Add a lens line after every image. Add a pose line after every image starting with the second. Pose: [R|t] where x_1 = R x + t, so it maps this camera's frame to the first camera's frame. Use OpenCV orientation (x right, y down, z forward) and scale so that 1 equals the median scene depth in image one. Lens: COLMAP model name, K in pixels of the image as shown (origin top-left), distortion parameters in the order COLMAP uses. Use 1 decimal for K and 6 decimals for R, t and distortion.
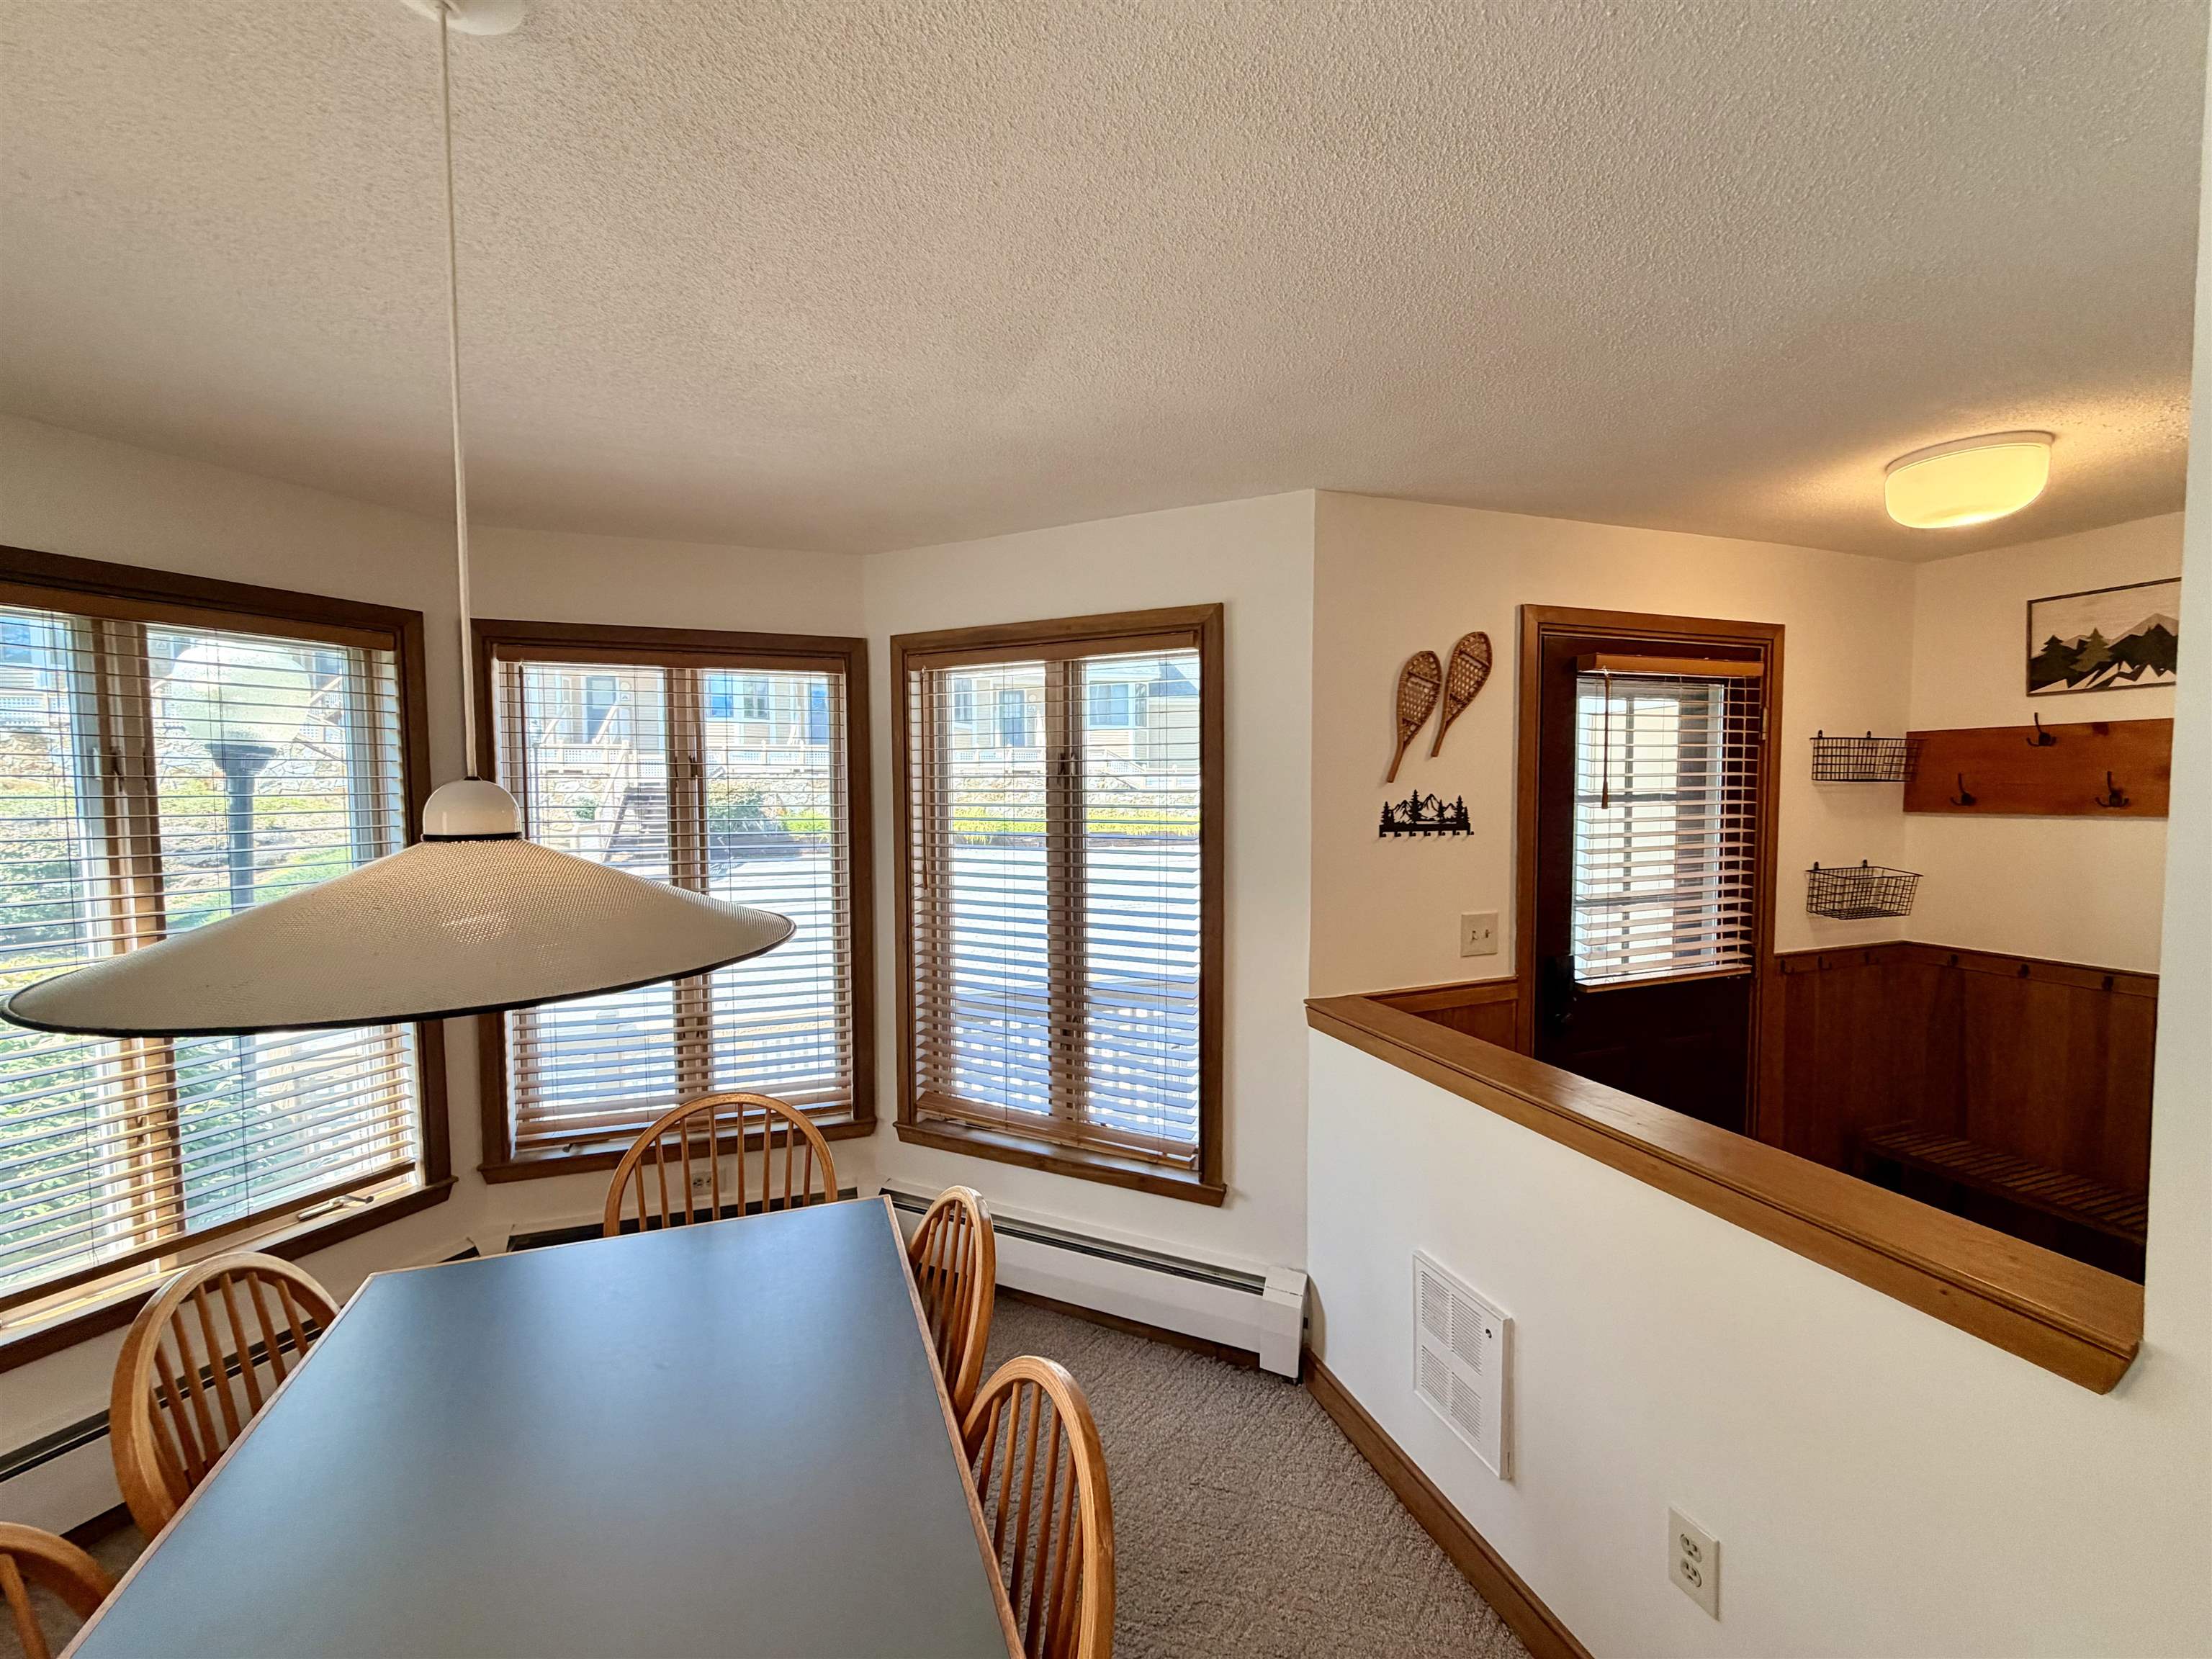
lens RADIAL K [[883.6, 0, 1095.9], [0, 883.6, 837.2], [0, 0, 1]] dist [0.000799, -0.000014]
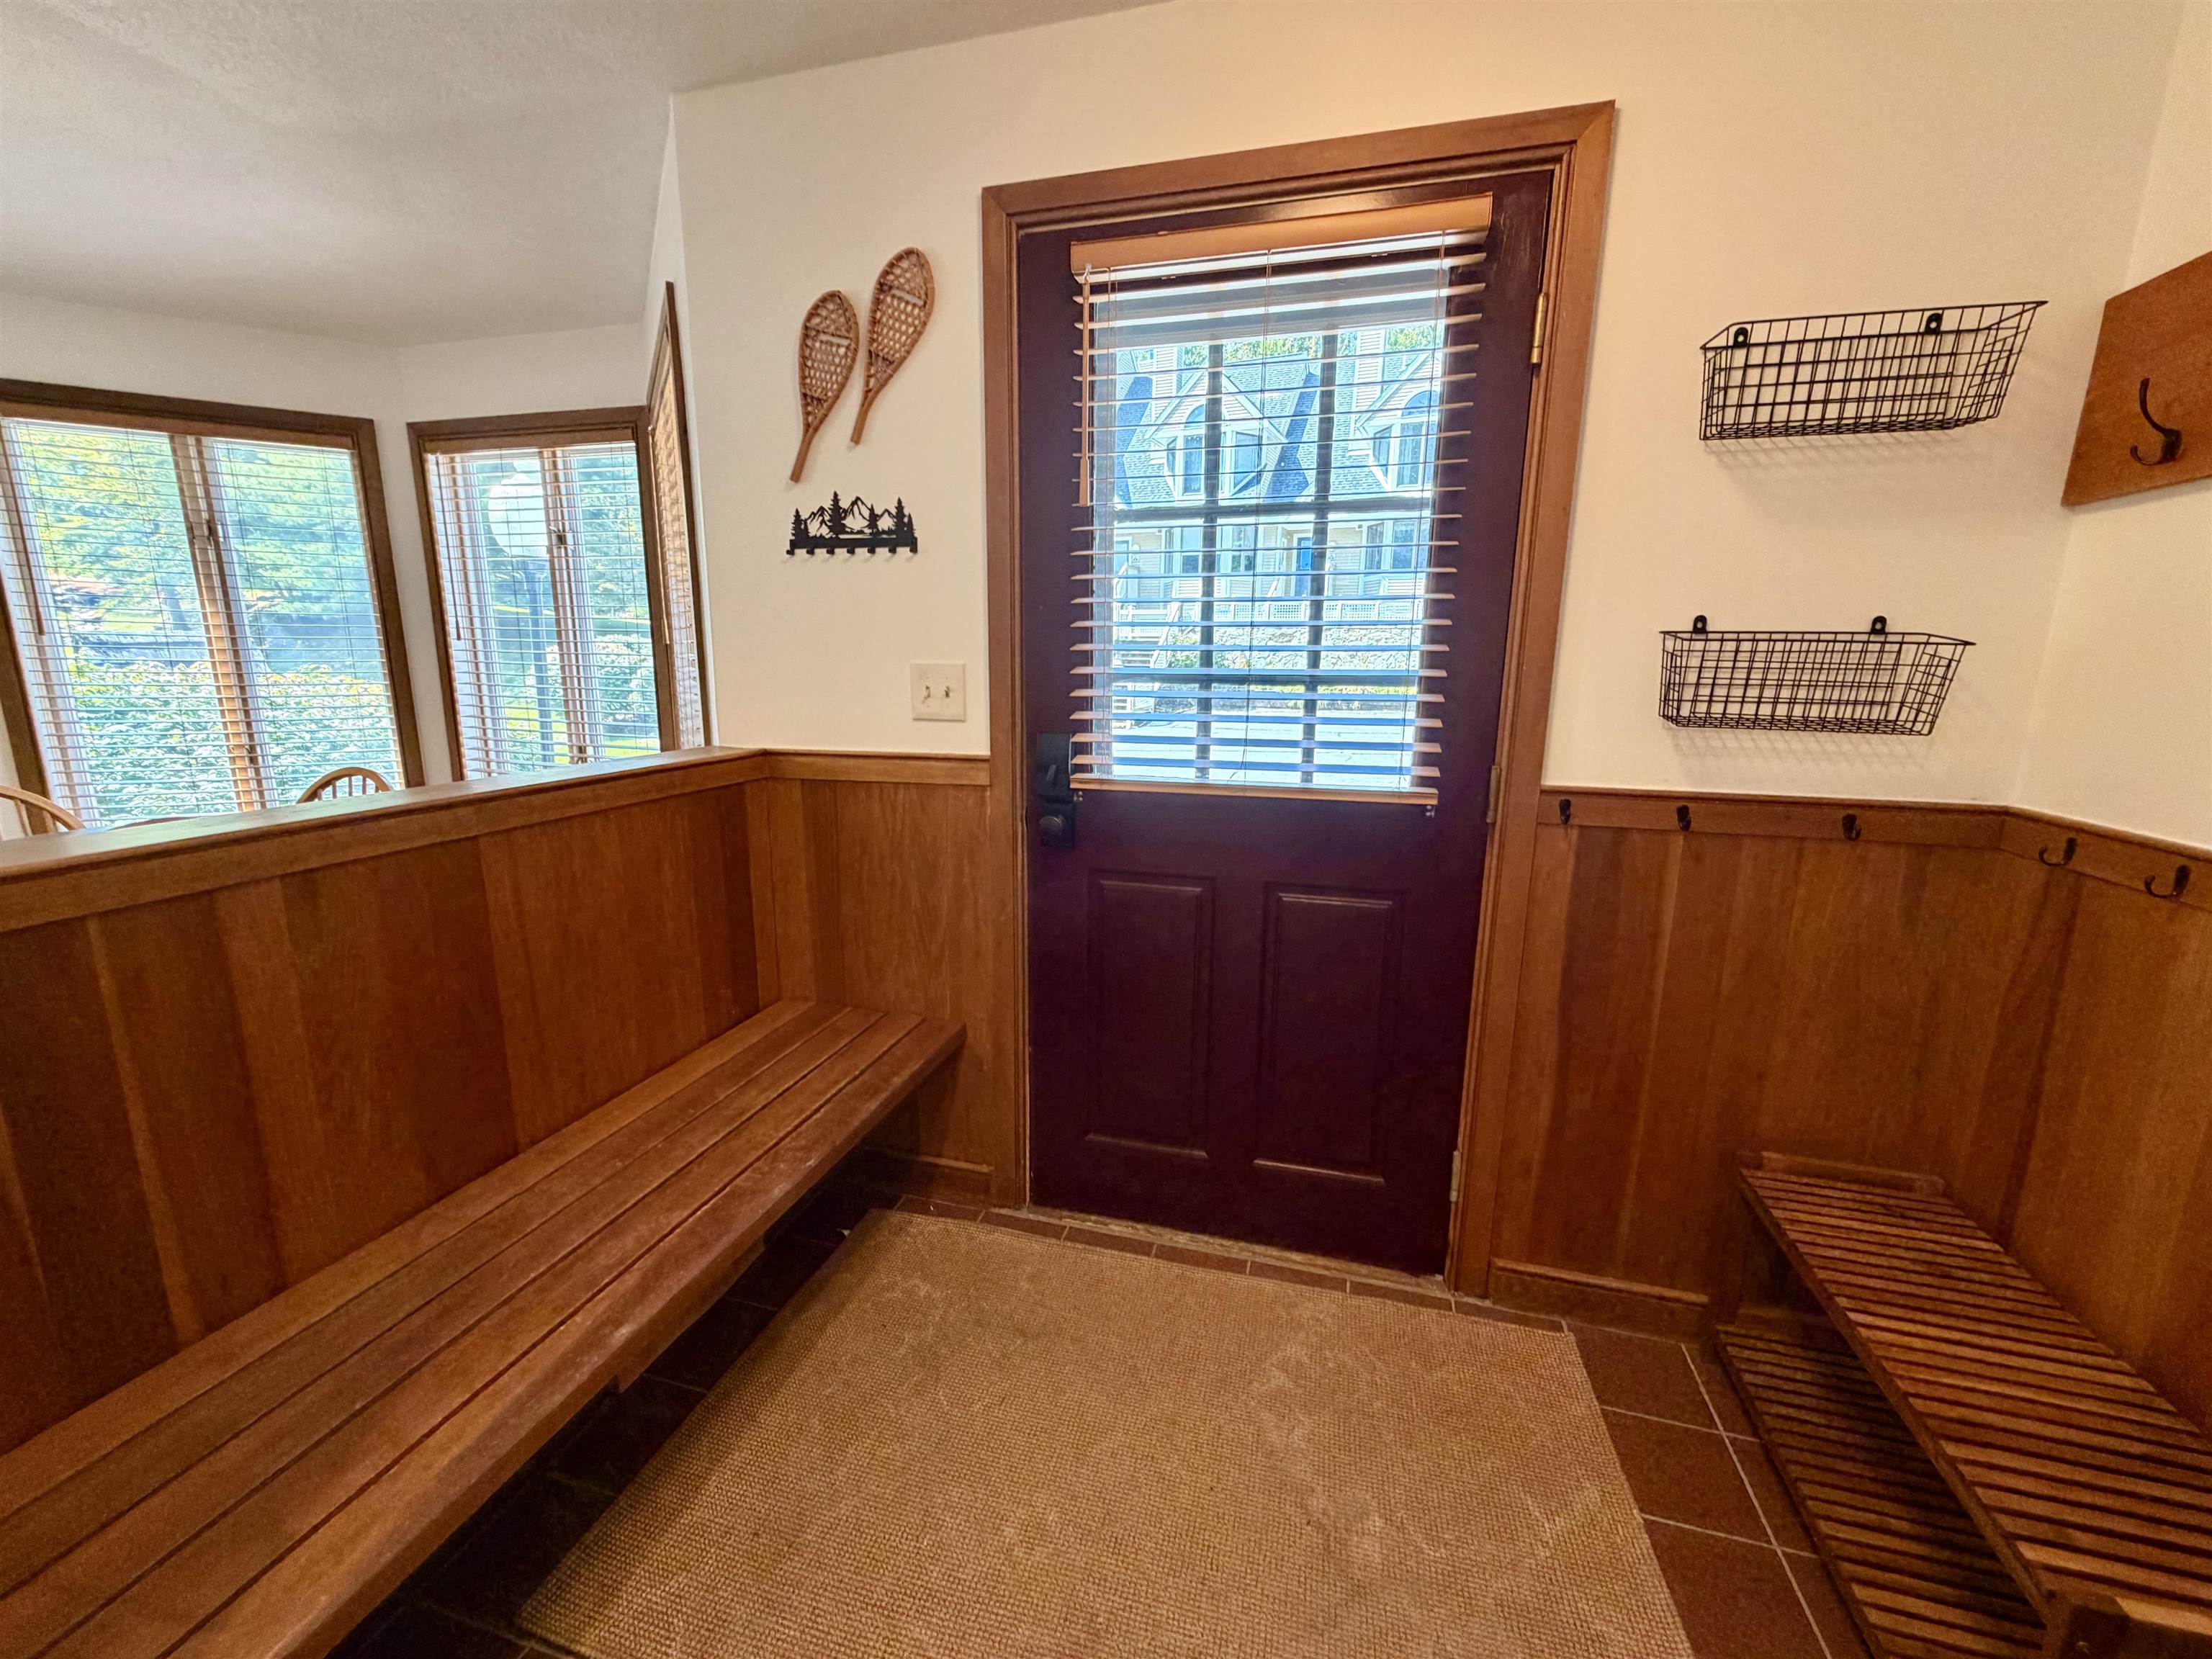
lens RADIAL K [[883.6, 0, 1103.1], [0, 883.6, 831.3], [0, 0, 1]] dist [0.000799, -0.000014]
pose [[0.817105, 0.130291, -0.561573, 0.926114], [-0.048479, 0.986205, 0.158271, 0.094774], [0.574447, -0.102100, 0.812149, 0.434354]]
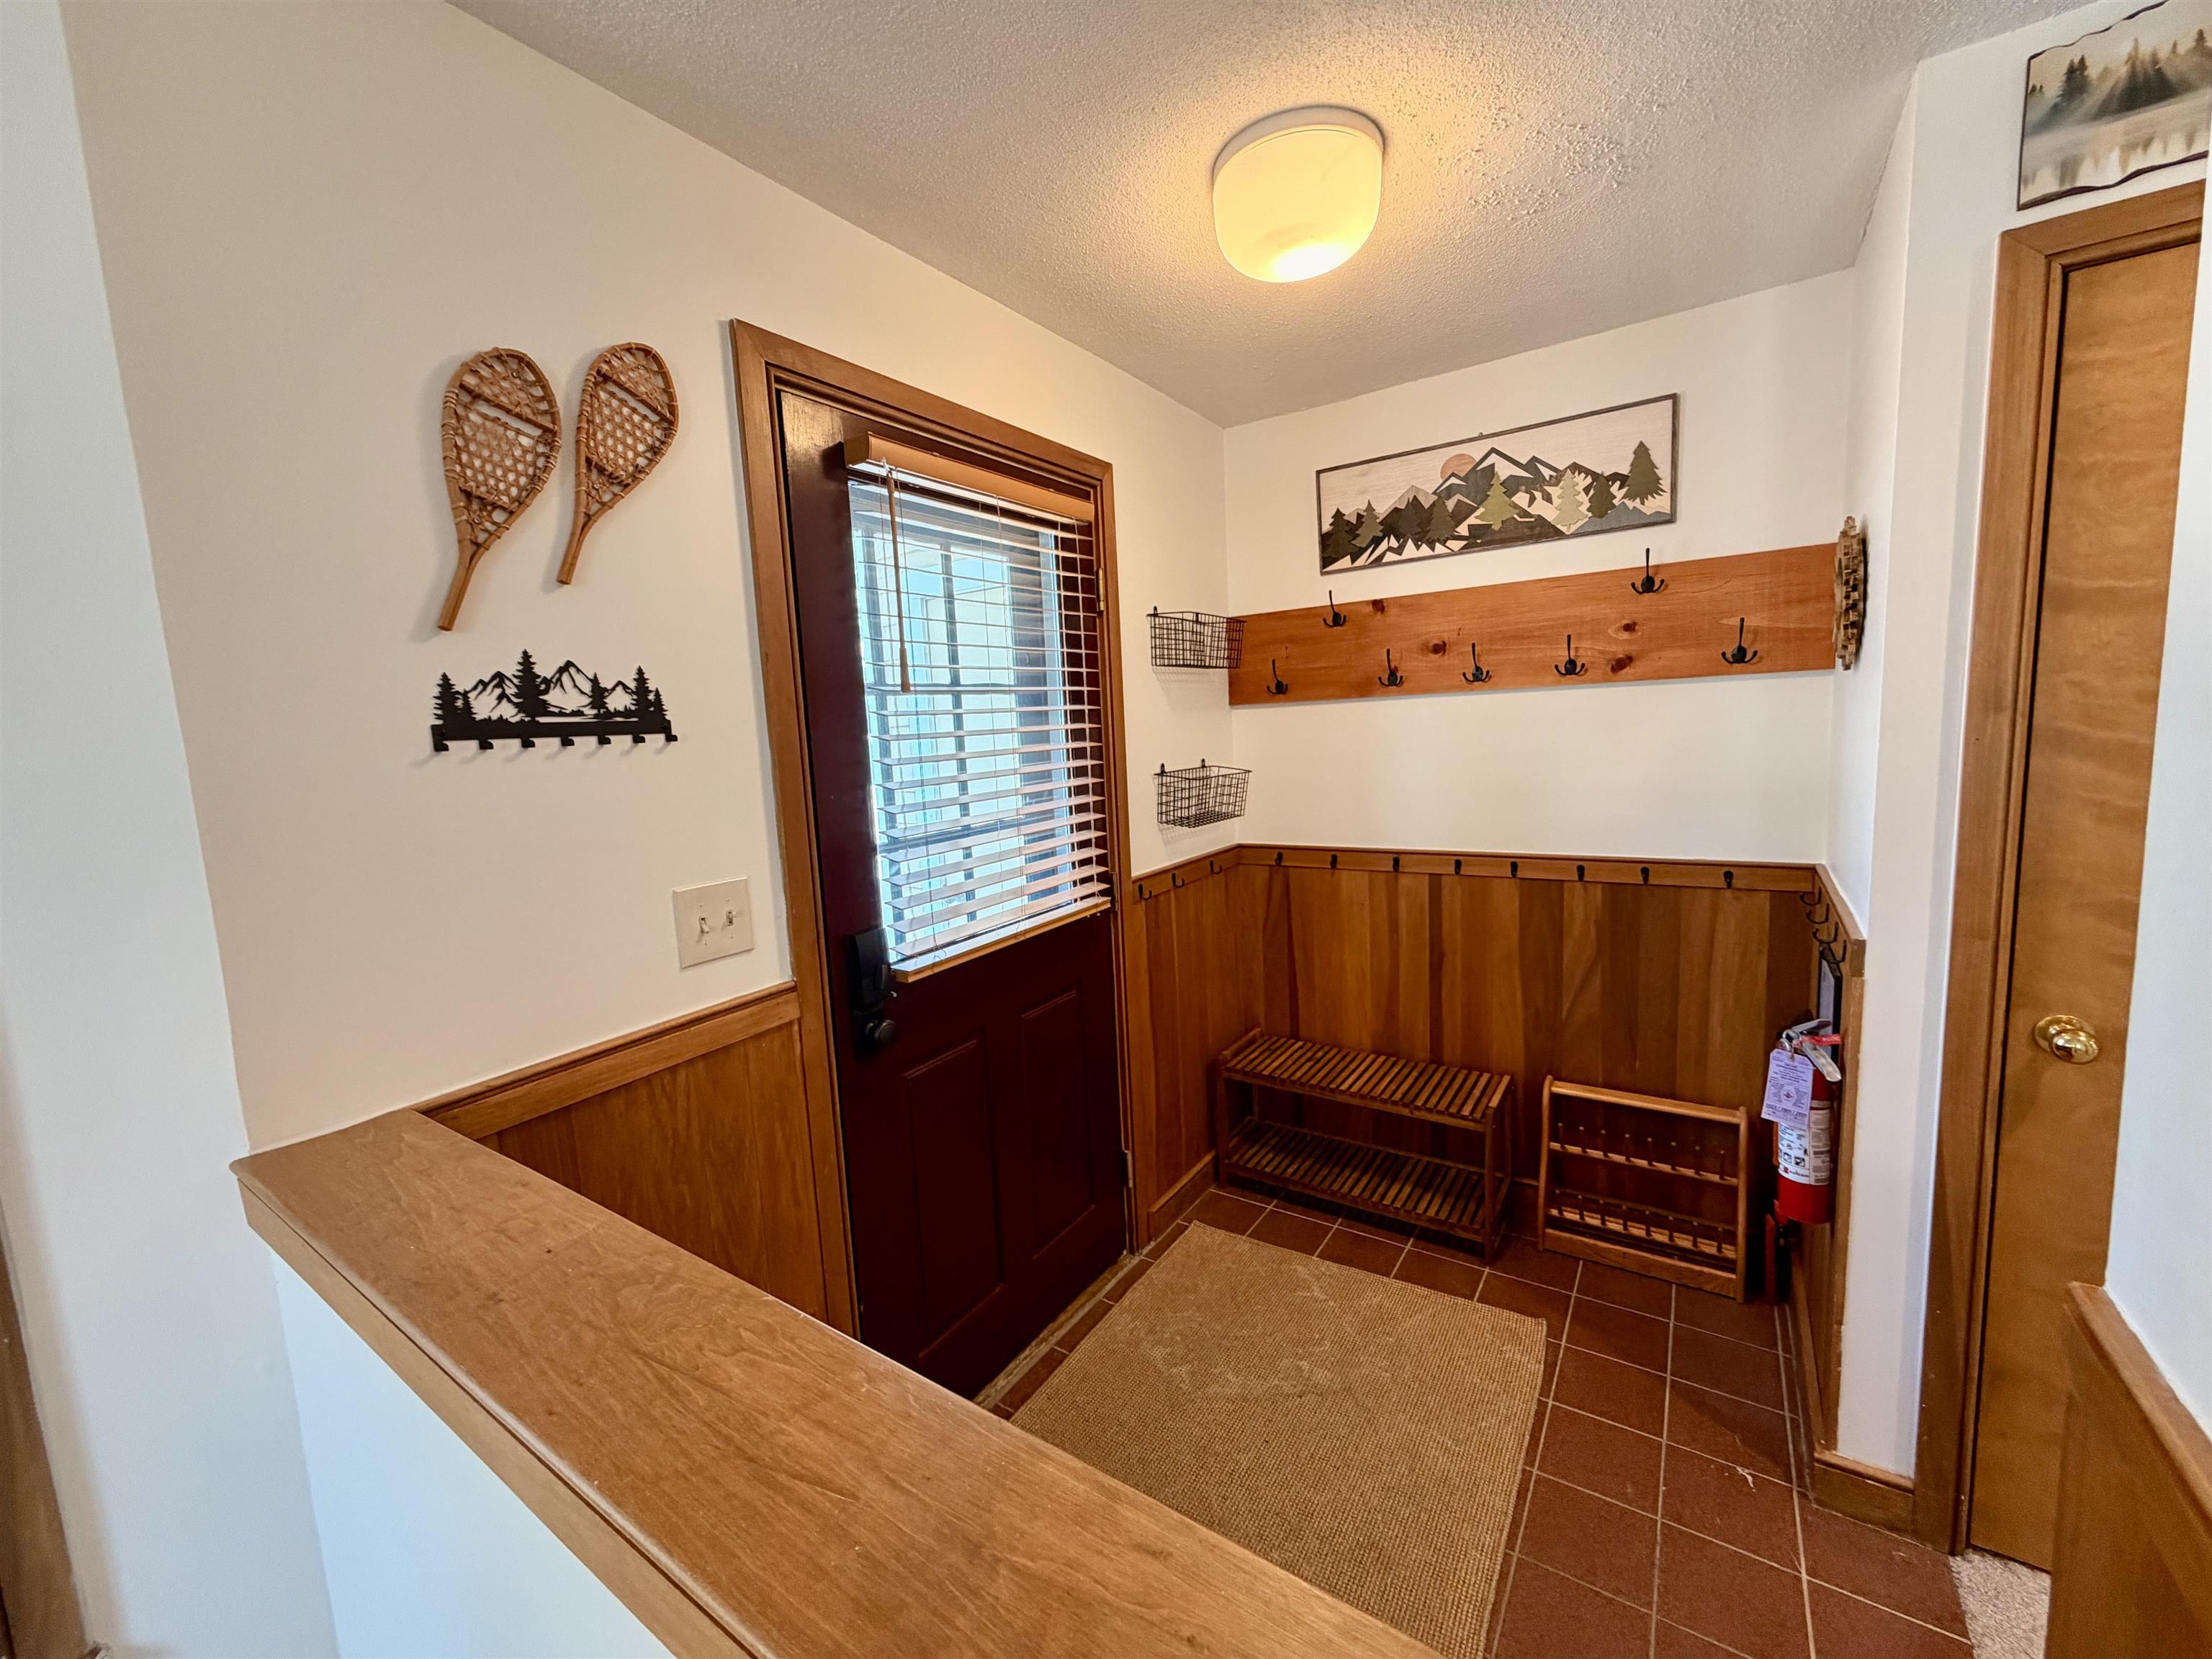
lens RADIAL K [[883.6, 0, 1098.9], [0, 883.6, 829.9], [0, 0, 1]] dist [0.000799, -0.000014]
pose [[0.804473, -0.102703, 0.585043, 0.291283], [0.074716, 0.994612, 0.071863, 0.028868], [-0.589271, -0.014100, 0.807812, 0.387572]]
